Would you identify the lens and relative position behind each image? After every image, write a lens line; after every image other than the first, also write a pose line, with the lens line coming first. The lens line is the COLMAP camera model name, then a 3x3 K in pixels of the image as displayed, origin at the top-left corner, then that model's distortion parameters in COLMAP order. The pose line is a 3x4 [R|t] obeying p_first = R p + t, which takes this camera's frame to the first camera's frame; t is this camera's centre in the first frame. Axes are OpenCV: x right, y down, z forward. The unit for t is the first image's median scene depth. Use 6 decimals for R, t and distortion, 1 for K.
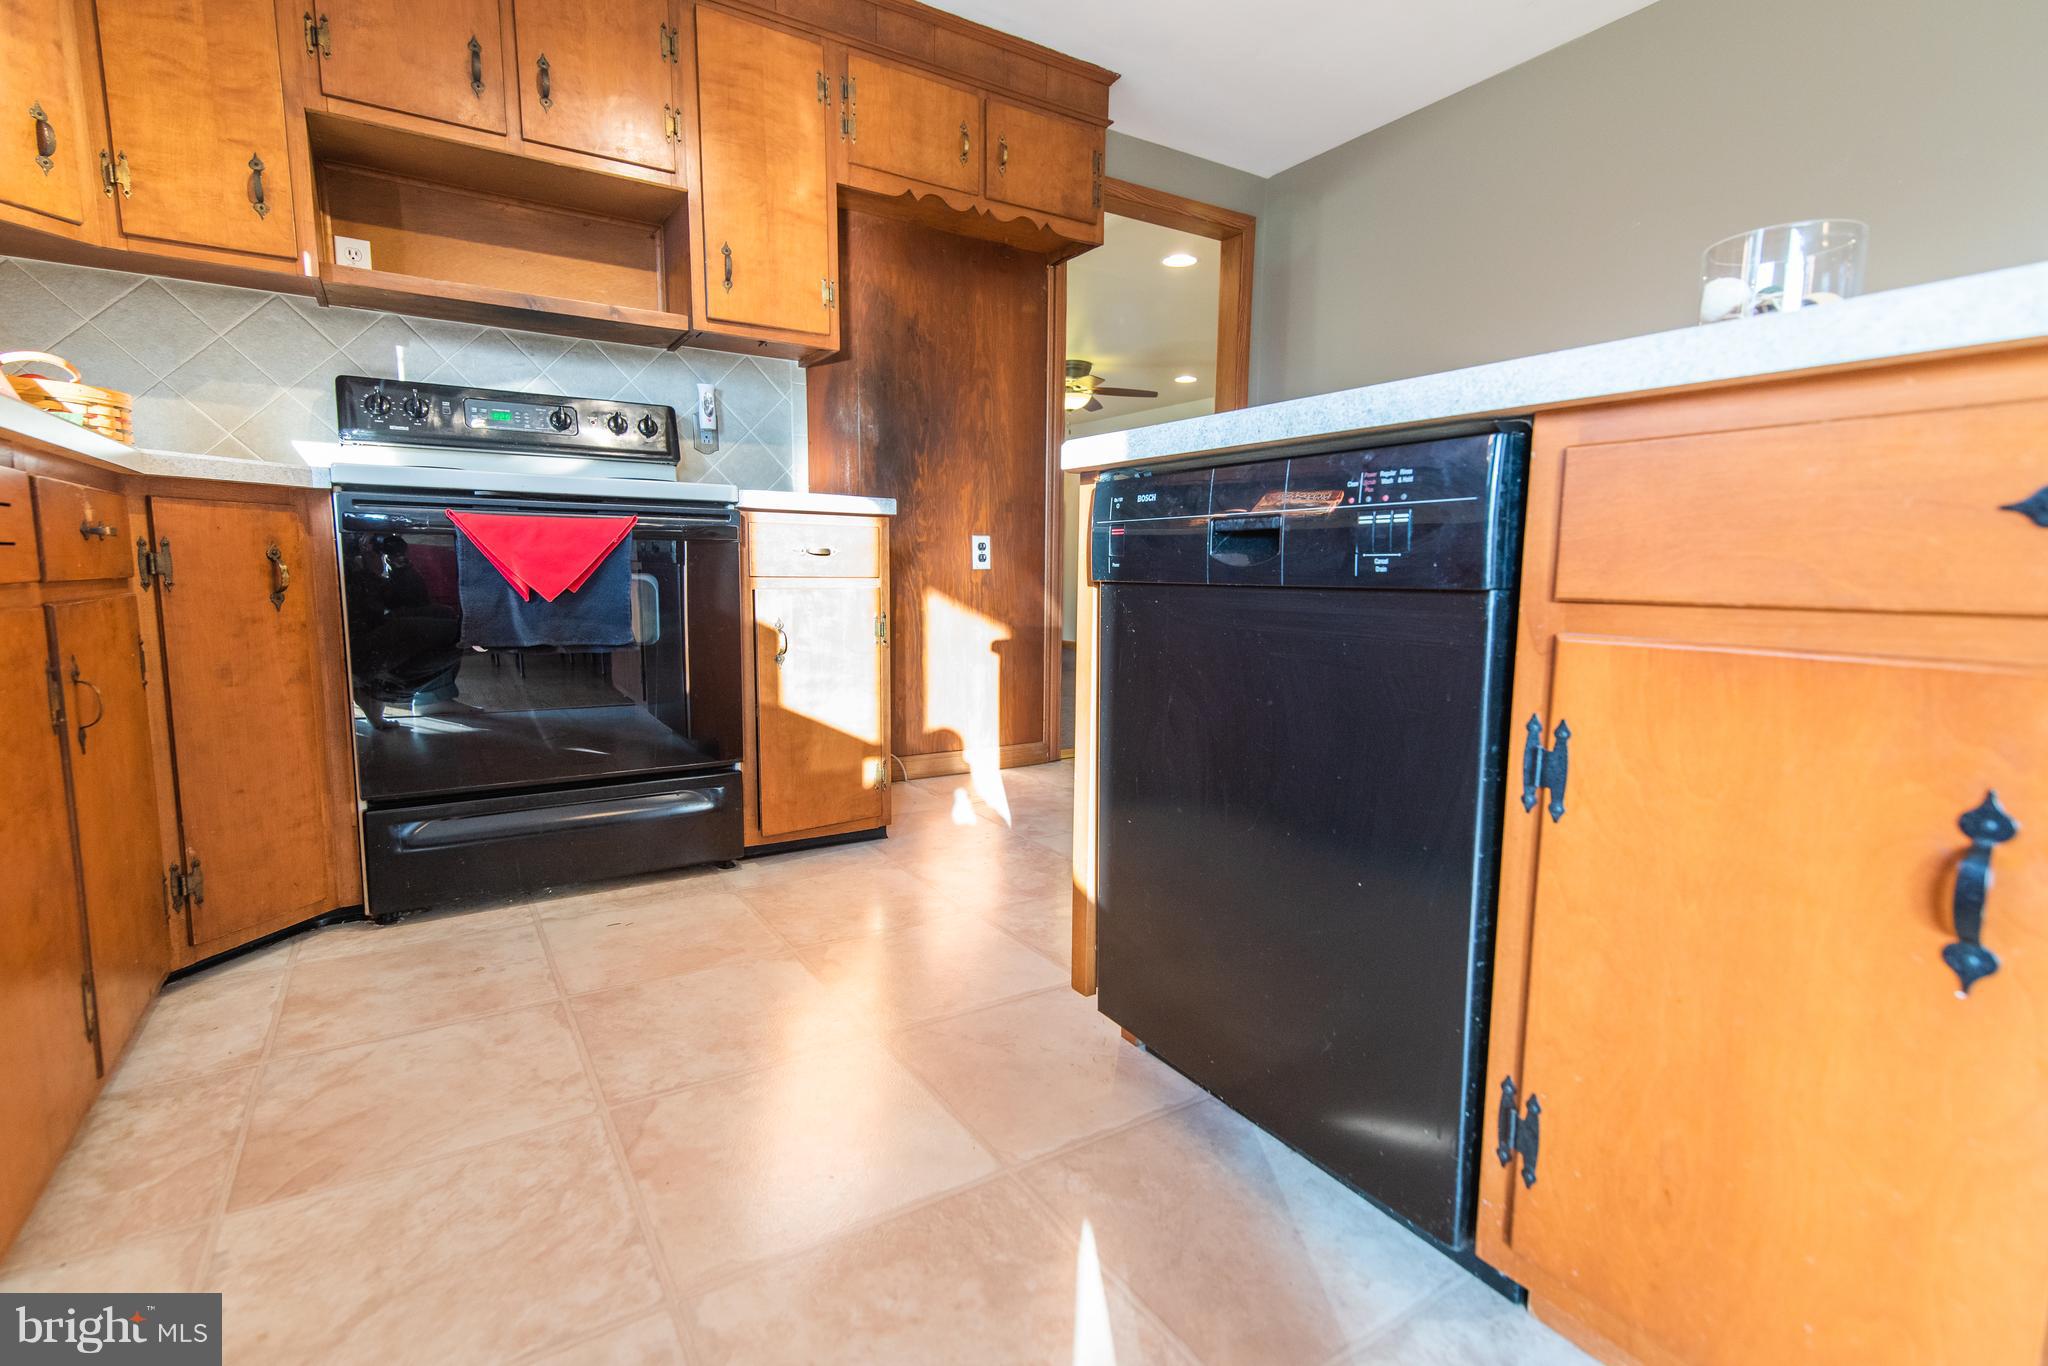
lens RADIAL K [[939.7, 0, 1012.3], [0, 939.7, 681.4], [0, 0, 1]] dist [0.001306, 0.000381]
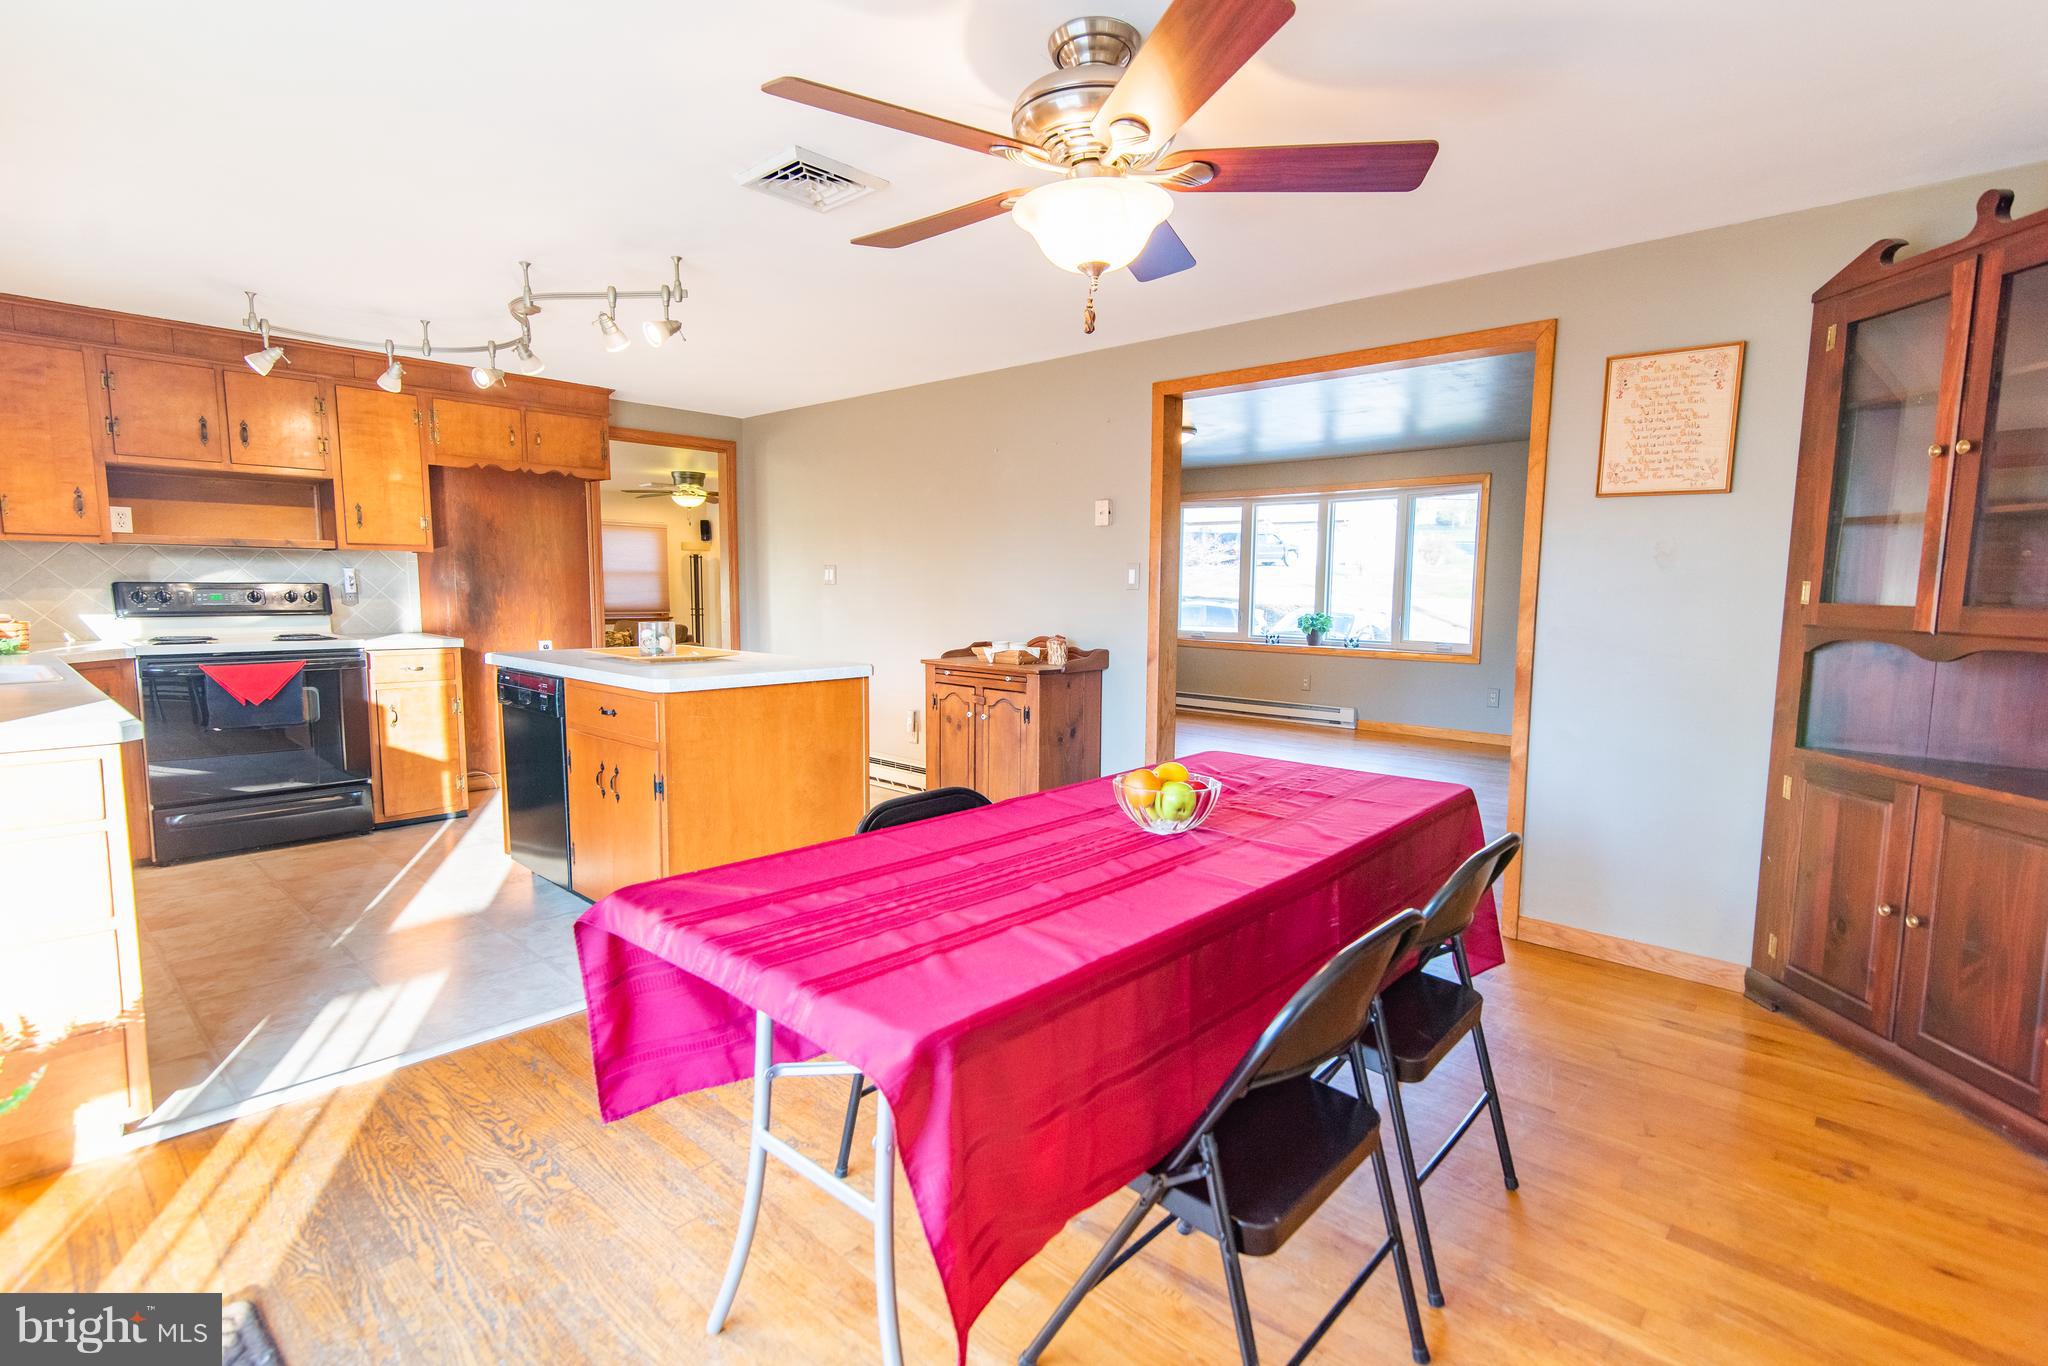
lens RADIAL K [[953.3, 0, 1050.3], [0, 953.3, 680.8], [0, 0, 1]] dist [0.002799, 0.000391]
pose [[0.958253, -0.025207, 0.284808, 0.471121], [0.029556, 0.999503, -0.010983, -0.049816], [-0.284390, 0.018942, 0.958522, -1.221605]]
